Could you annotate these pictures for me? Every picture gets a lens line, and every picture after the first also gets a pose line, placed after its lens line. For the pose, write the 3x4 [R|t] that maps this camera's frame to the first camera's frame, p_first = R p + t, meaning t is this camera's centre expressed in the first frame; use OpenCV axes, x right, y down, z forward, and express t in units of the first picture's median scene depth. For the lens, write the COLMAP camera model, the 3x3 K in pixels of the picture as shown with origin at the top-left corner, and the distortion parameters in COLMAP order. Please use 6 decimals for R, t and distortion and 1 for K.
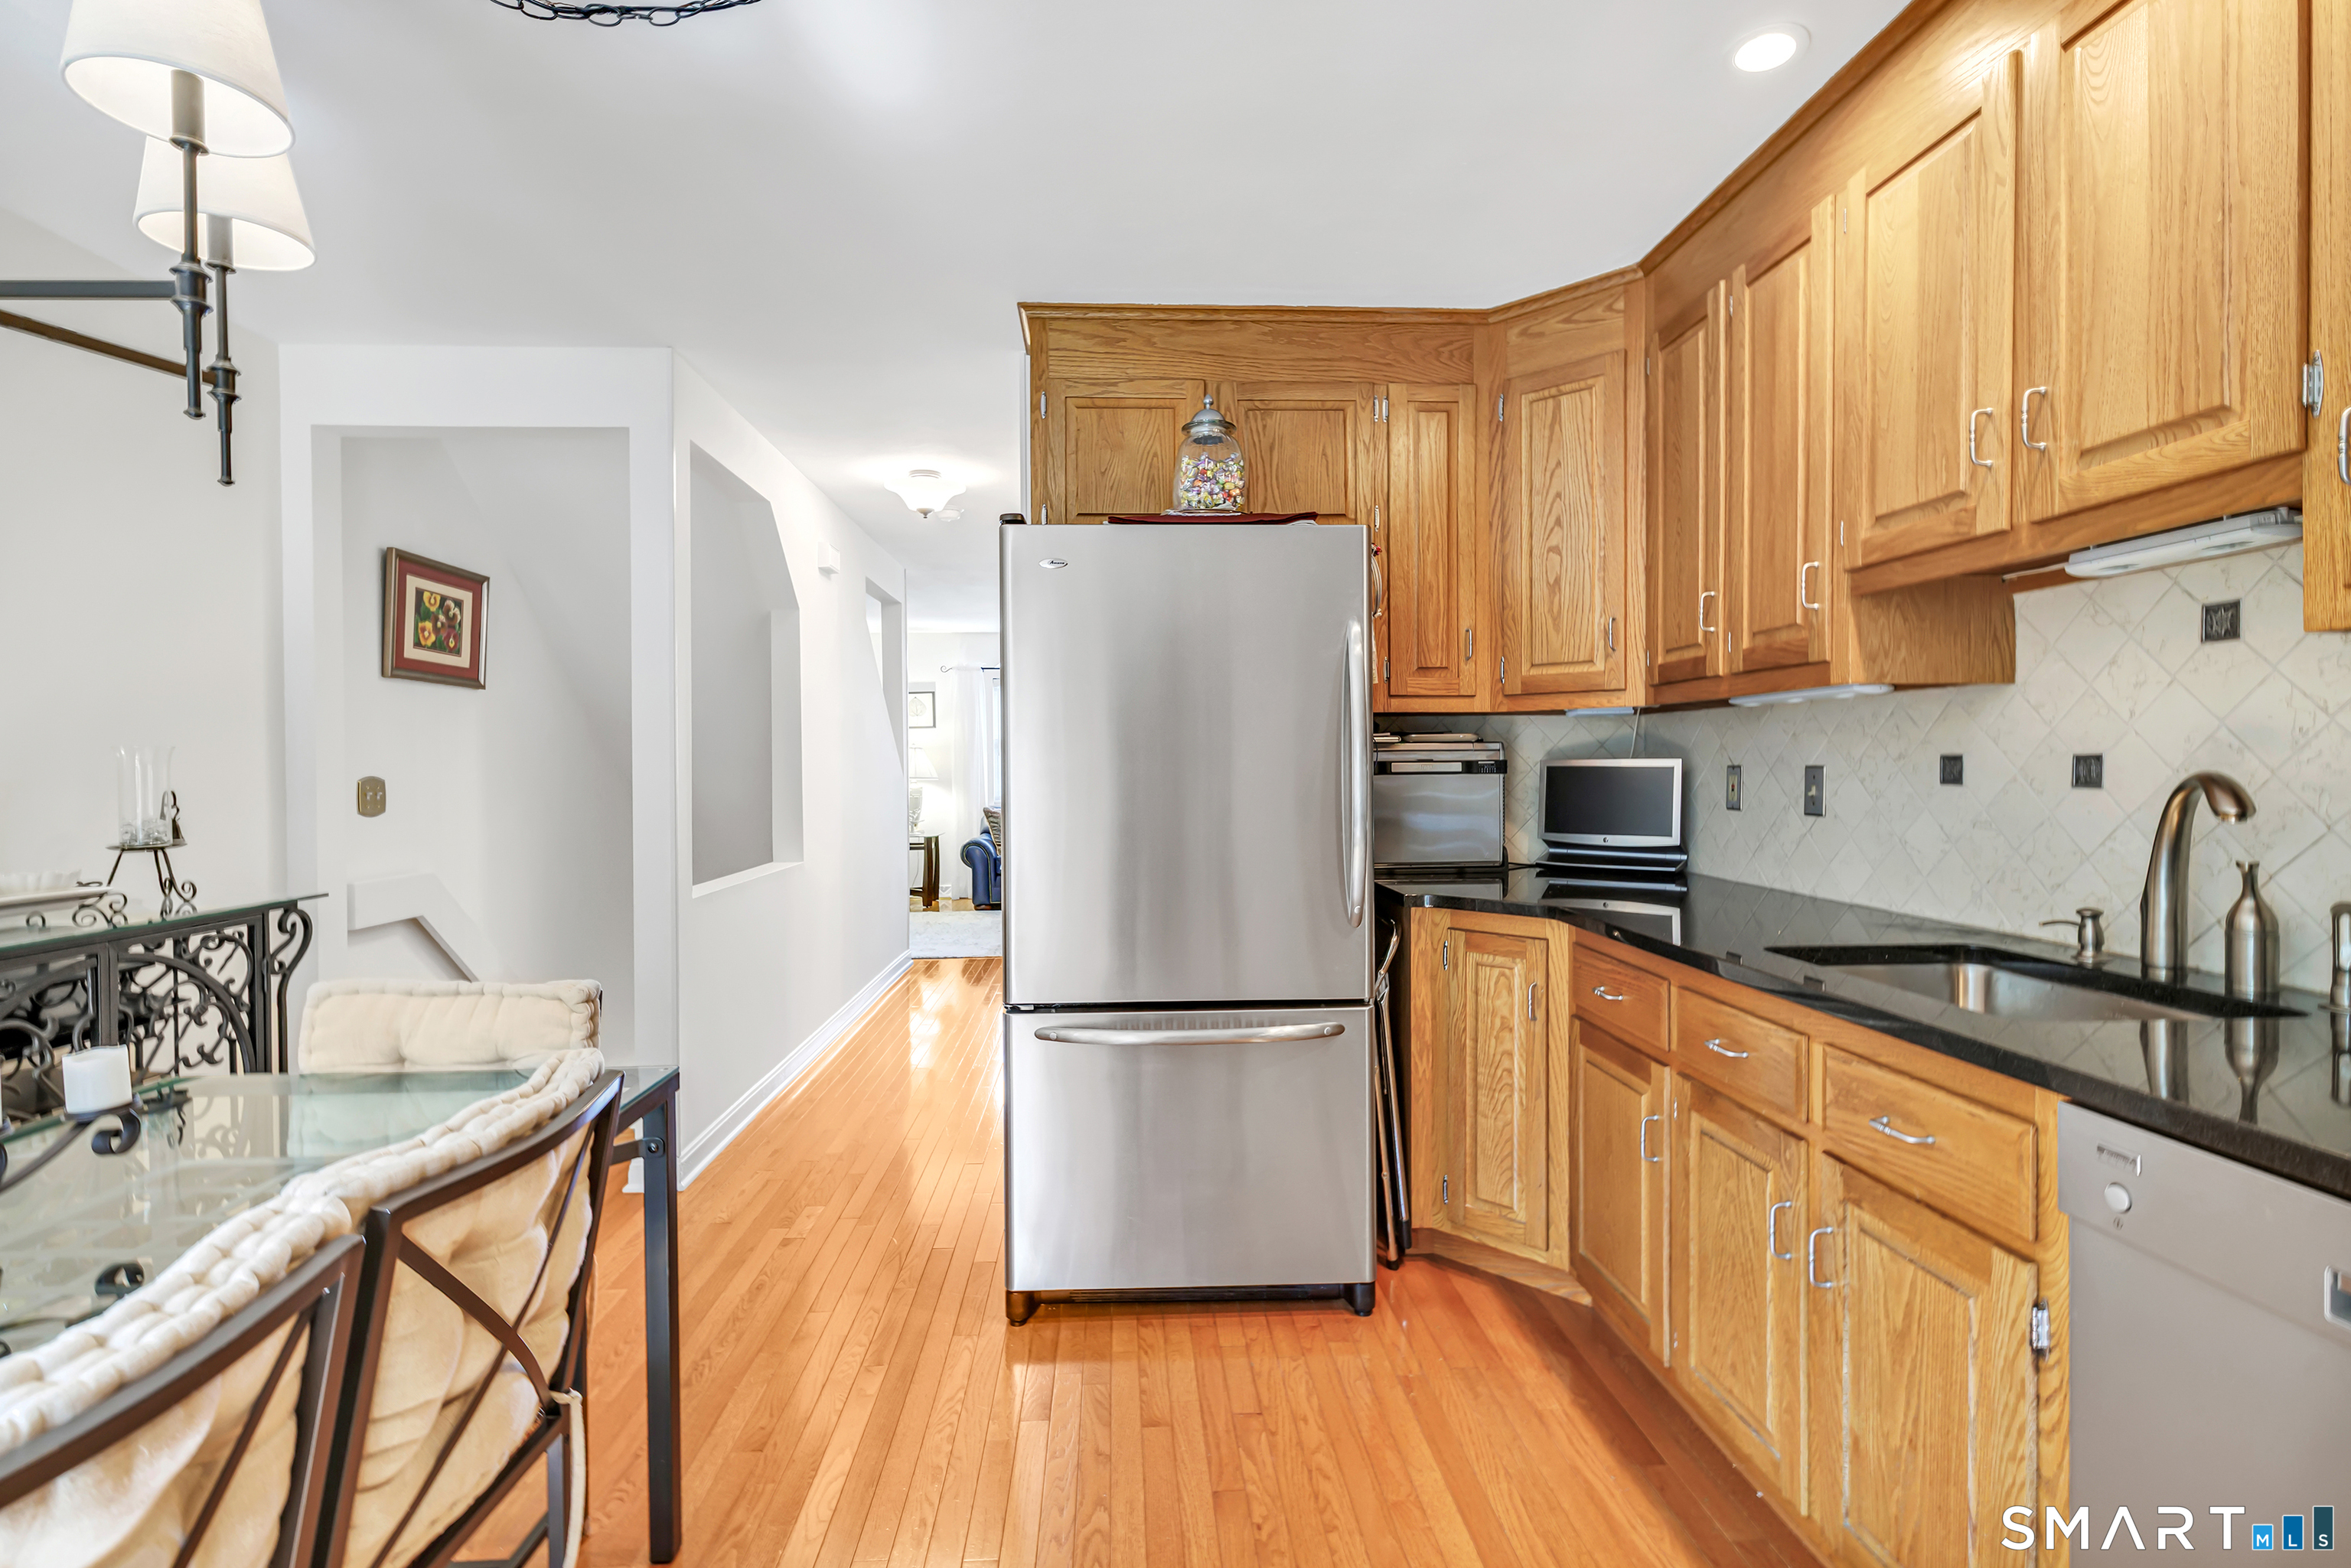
lens RADIAL K [[1087.7, 0, 1184.4], [0, 1087.7, 782.0], [0, 0, 1]] dist [0.001319, 0.000632]
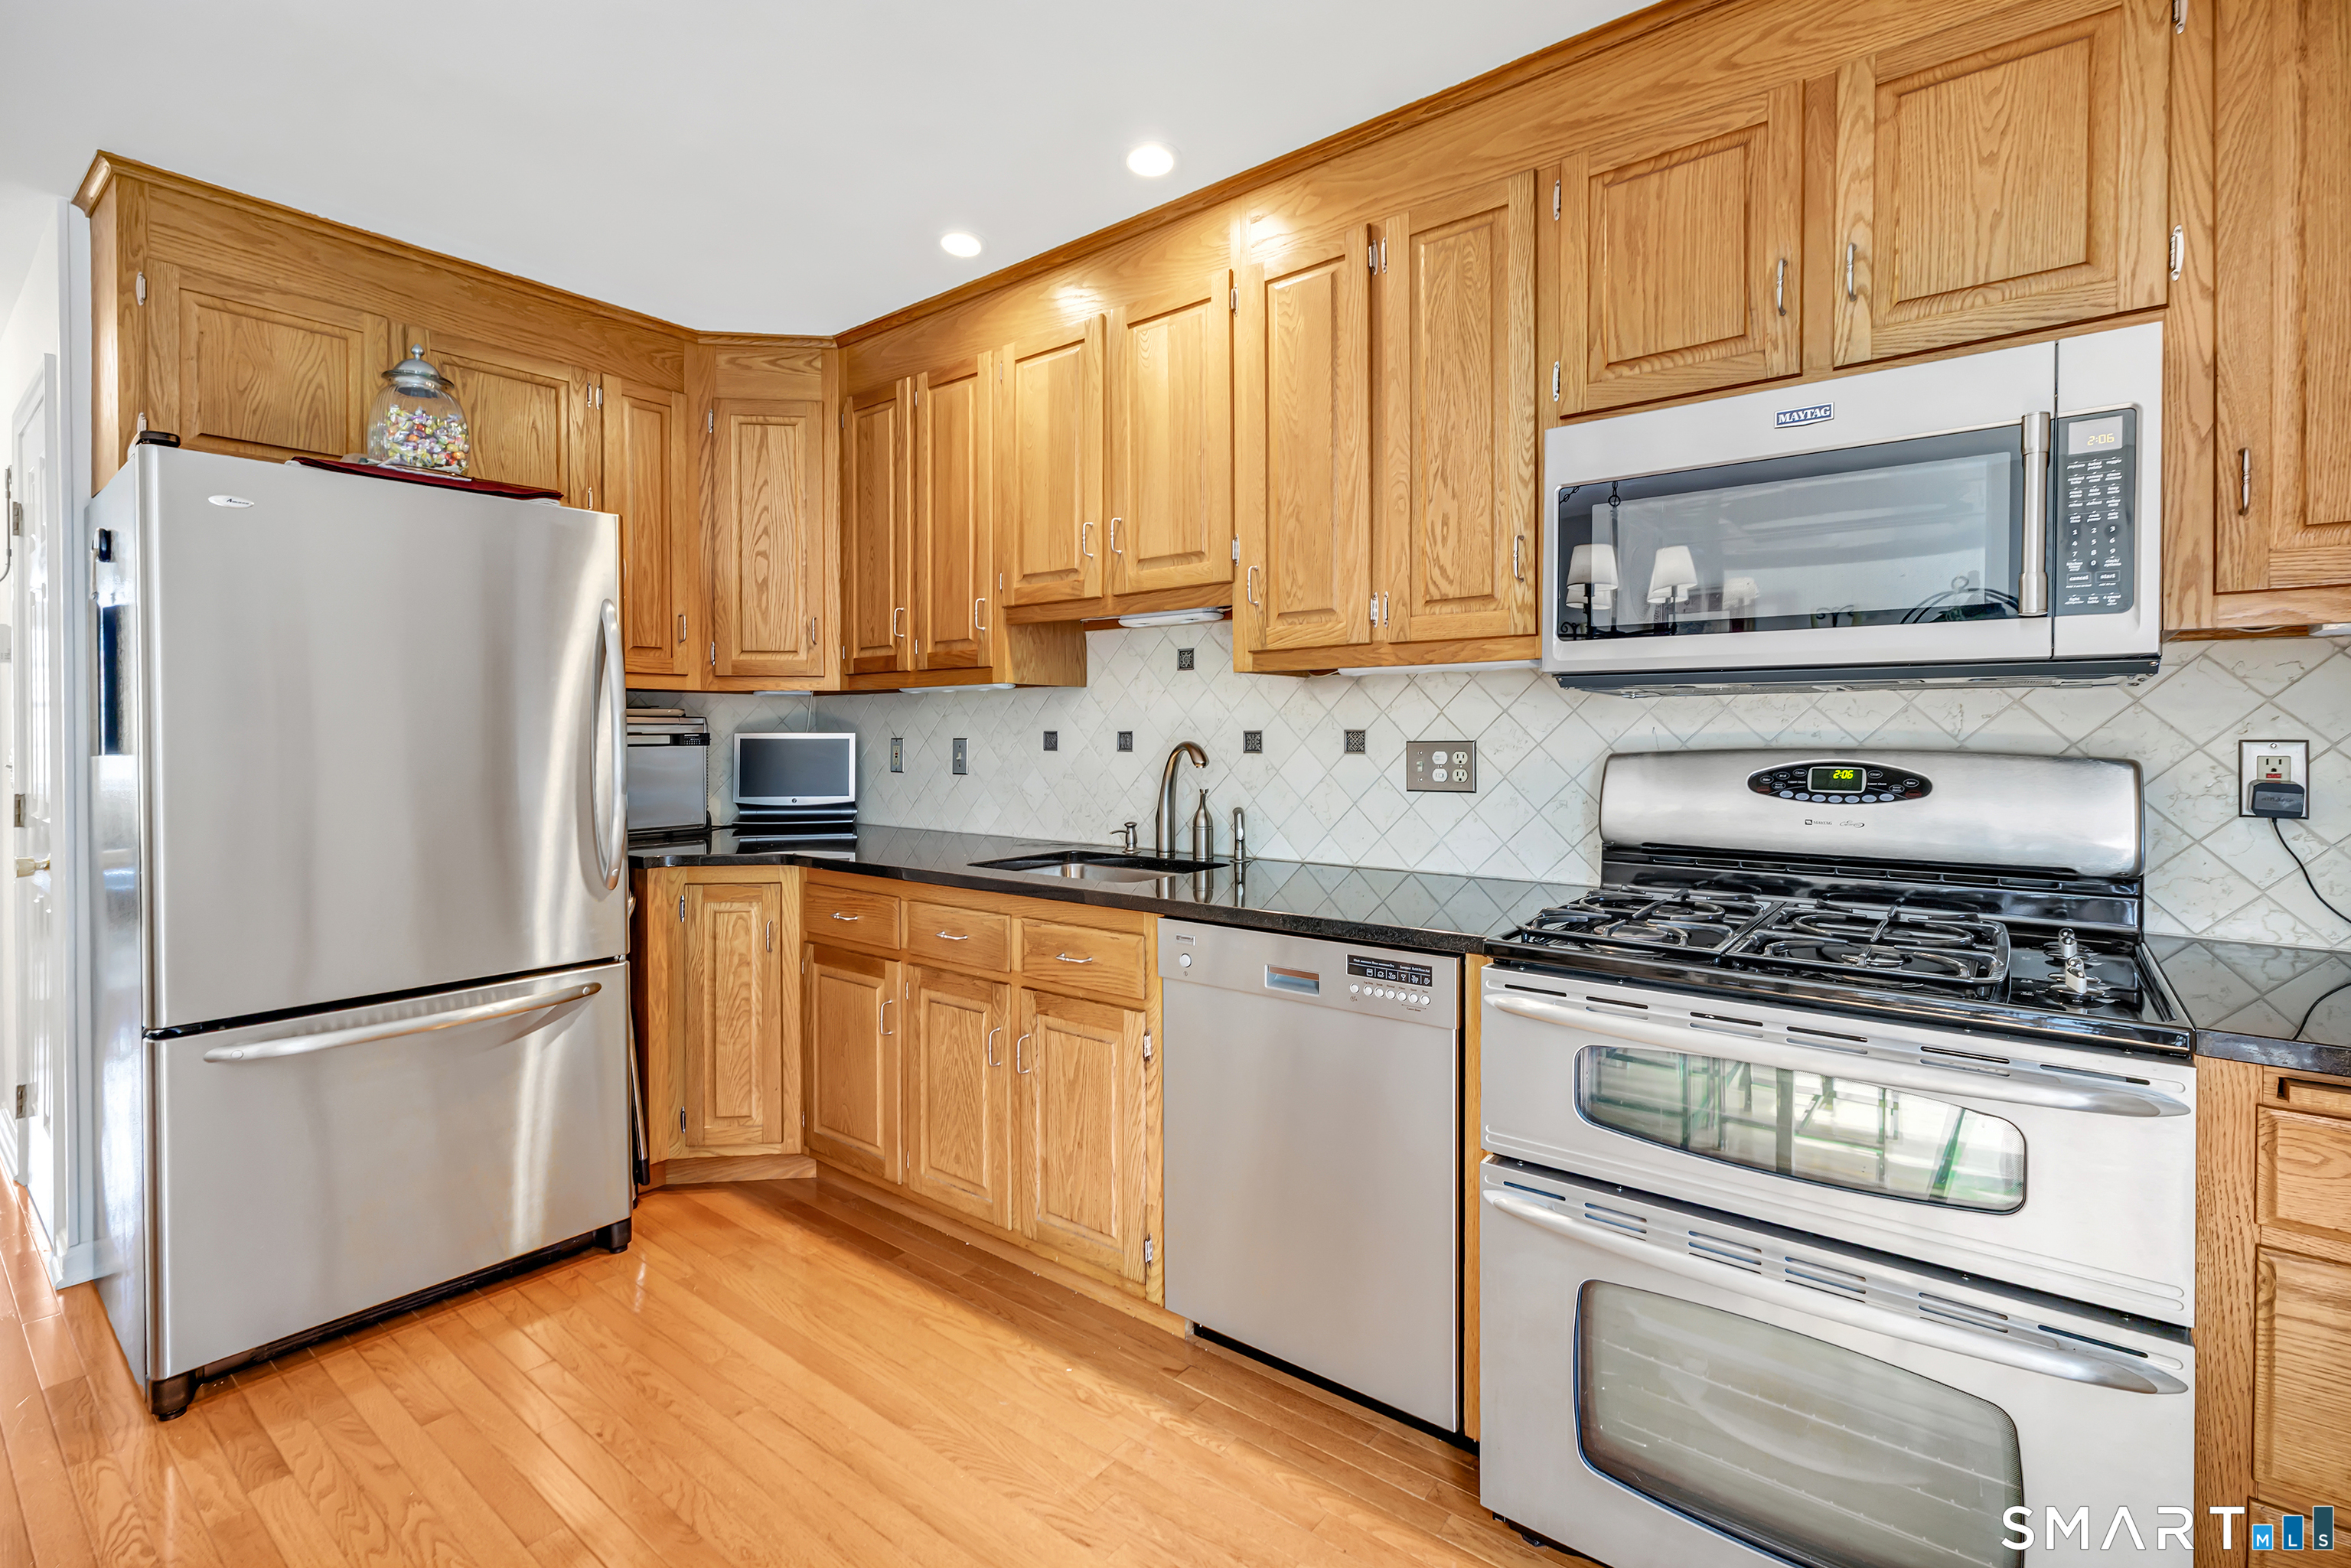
lens RADIAL K [[1050.6, 0, 1198.4], [0, 1050.6, 756.7], [0, 0, 1]] dist [-0.002084, 0.000014]
pose [[0.653747, -0.013552, 0.756592, -0.239482], [0.011516, 0.999902, 0.007960, 0.001381], [-0.756625, 0.003509, 0.653839, -0.108107]]
